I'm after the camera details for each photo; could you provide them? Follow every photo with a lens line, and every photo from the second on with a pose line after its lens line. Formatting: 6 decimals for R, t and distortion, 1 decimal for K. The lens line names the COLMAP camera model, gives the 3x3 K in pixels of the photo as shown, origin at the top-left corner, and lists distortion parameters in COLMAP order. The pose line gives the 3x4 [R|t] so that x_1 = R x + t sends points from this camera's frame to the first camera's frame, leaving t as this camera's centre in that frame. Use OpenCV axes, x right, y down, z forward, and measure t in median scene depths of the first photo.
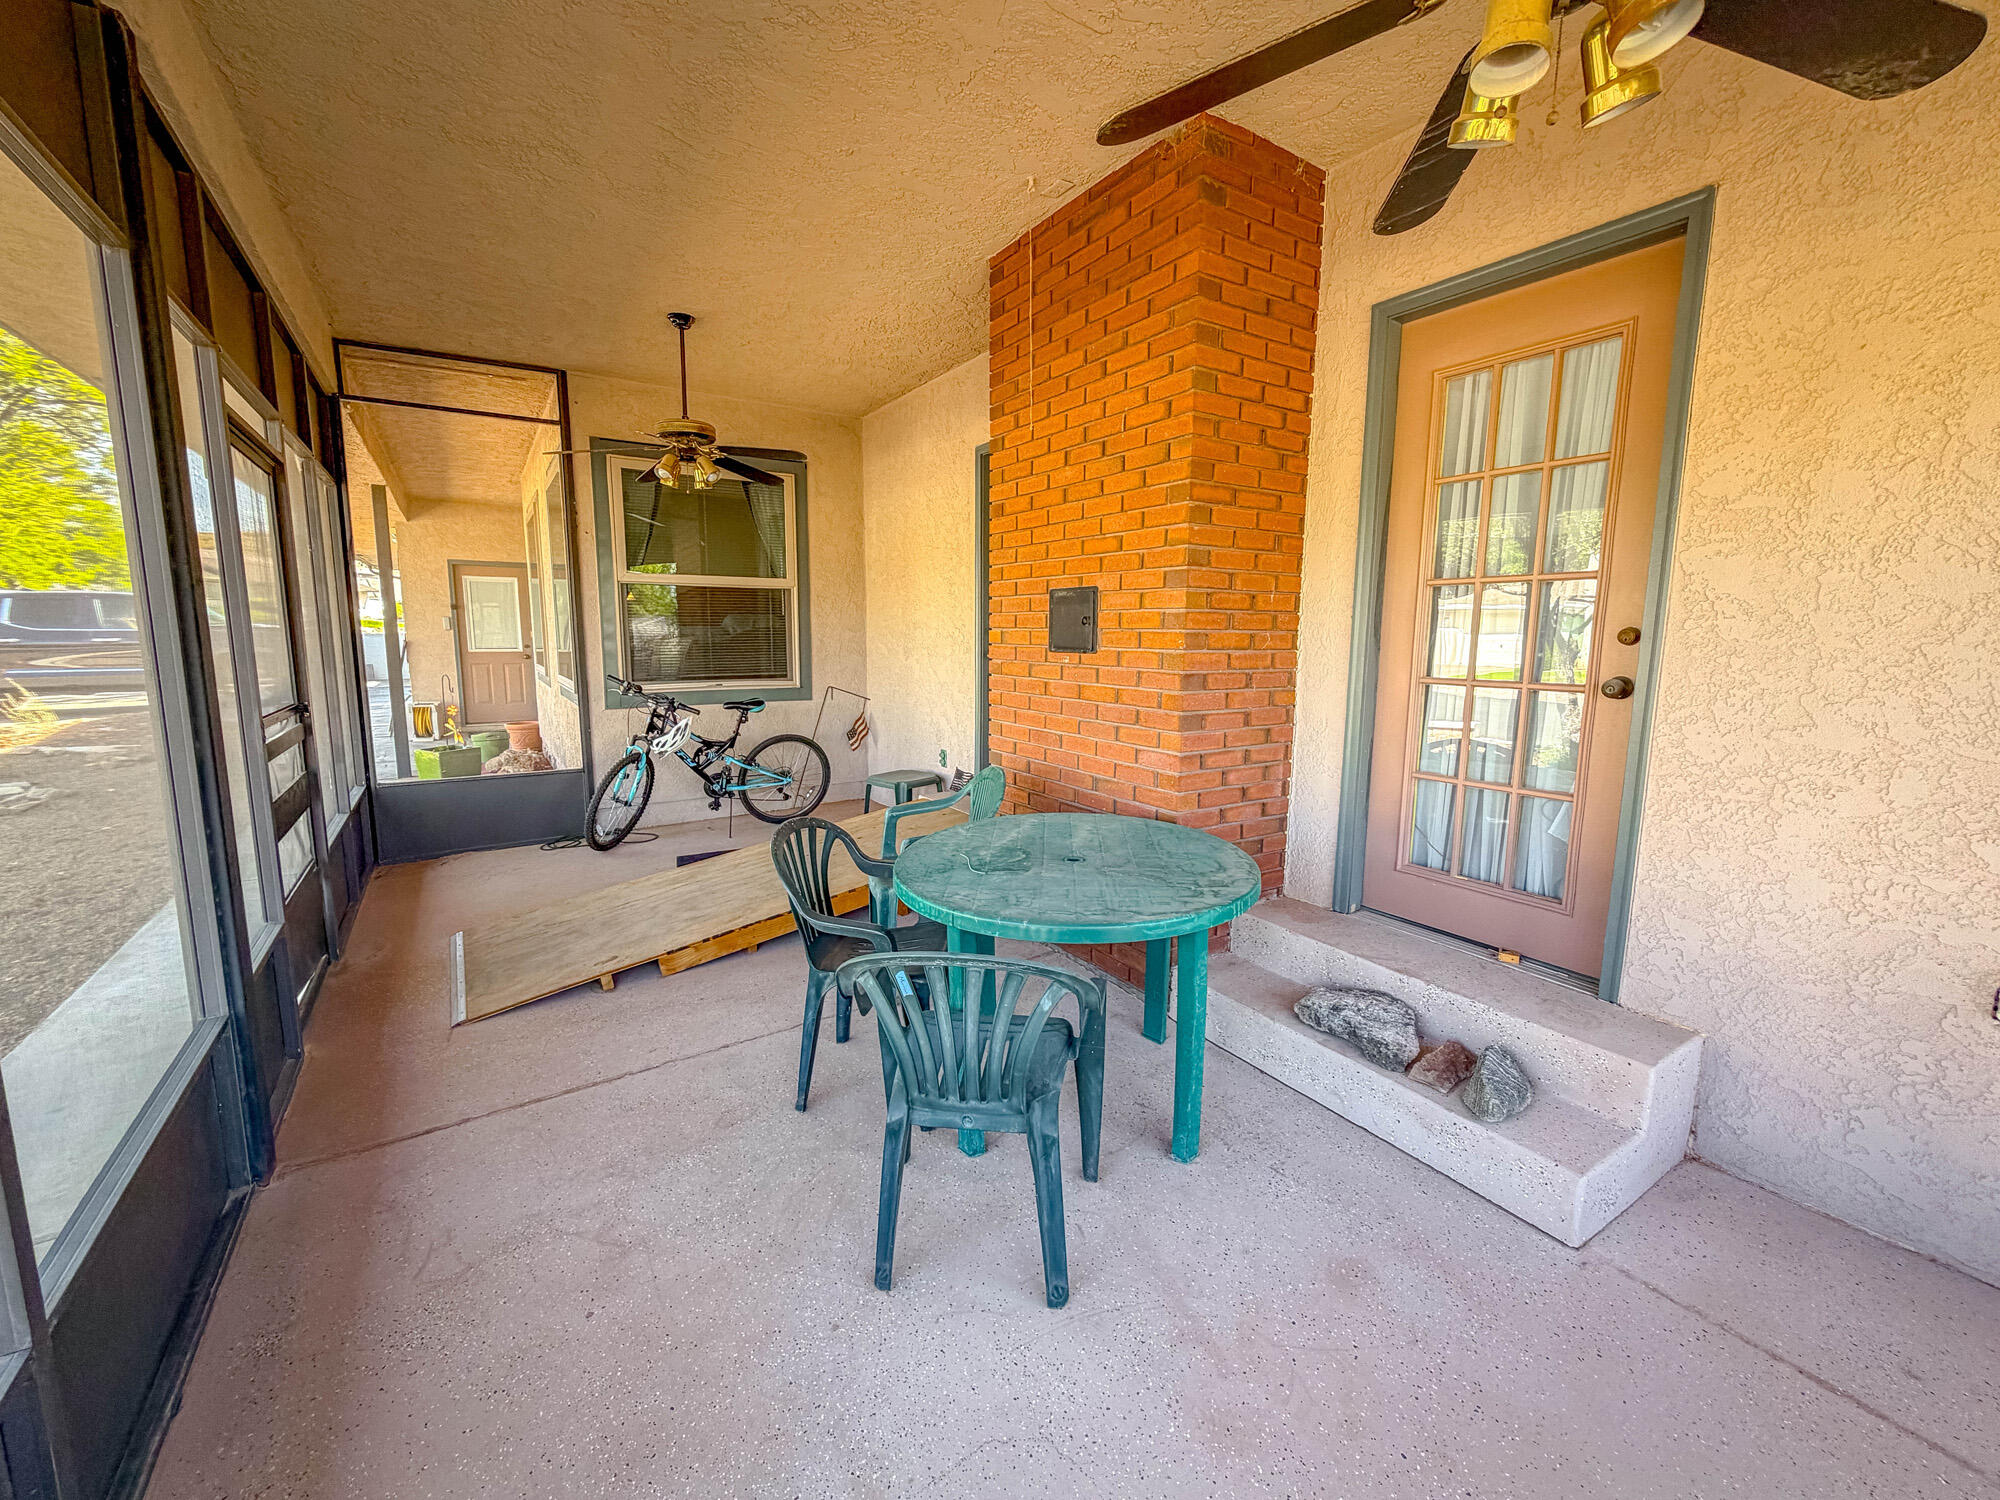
lens RADIAL K [[803.8, 0, 1006.1], [0, 803.8, 750.9], [0, 0, 1]] dist [-0.000212, -0.000180]
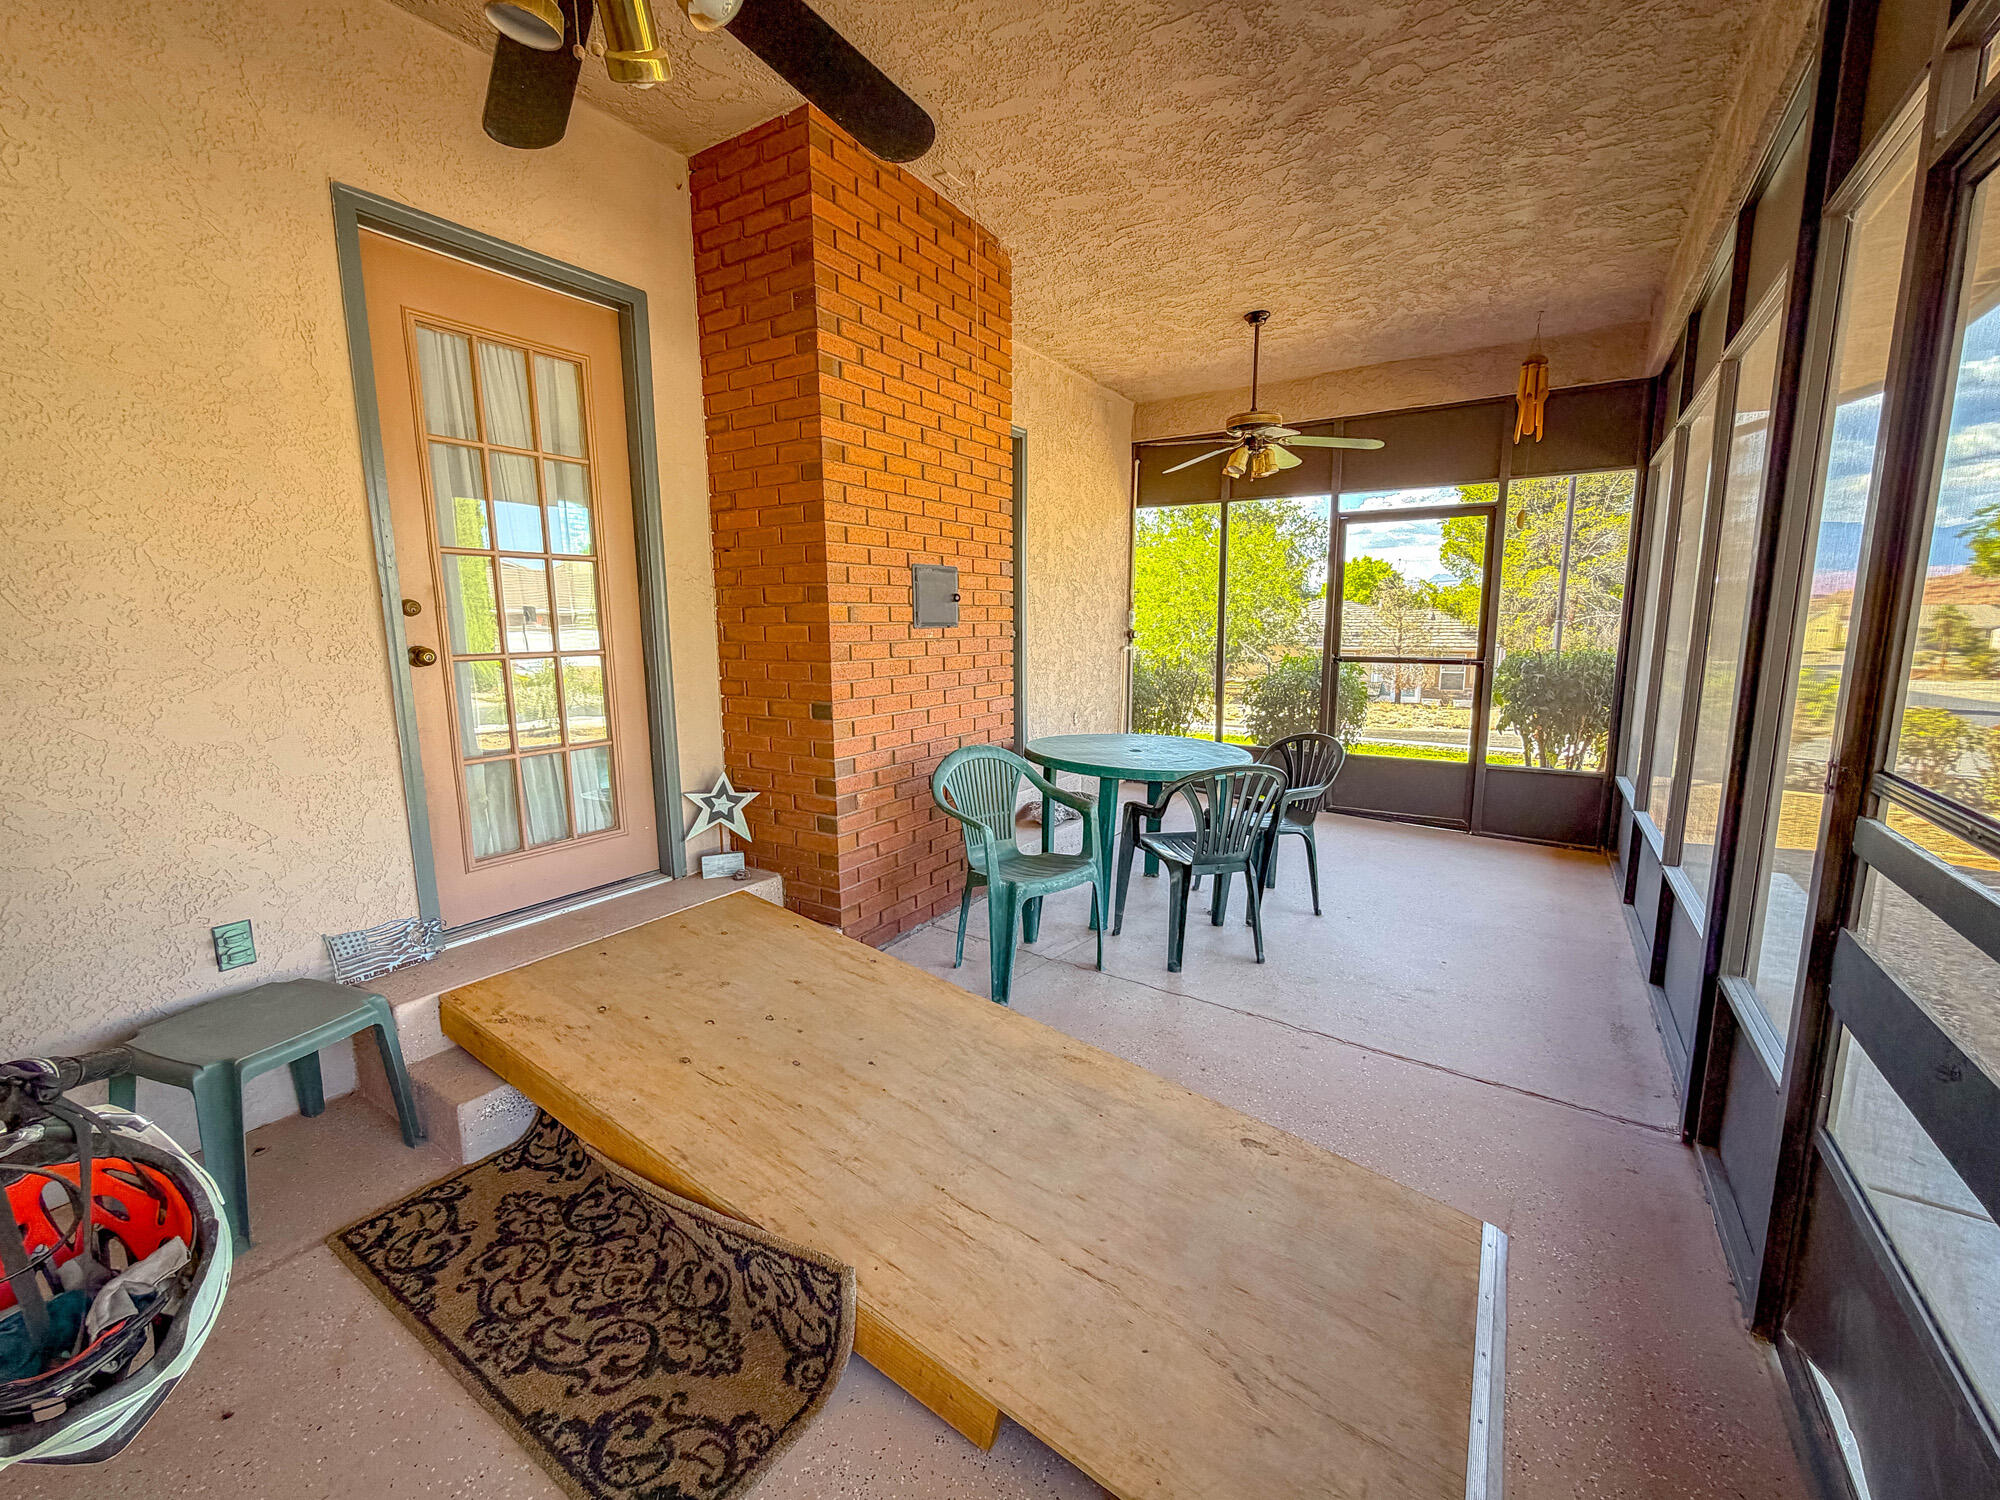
lens RADIAL K [[803.8, 0, 1013.0], [0, 803.8, 739.6], [0, 0, 1]] dist [-0.000212, -0.000180]
pose [[-0.394787, -0.144919, 0.907272, -0.820036], [0.137460, 0.967051, 0.214281, -0.169662], [-0.908432, 0.209309, -0.361859, 1.168974]]
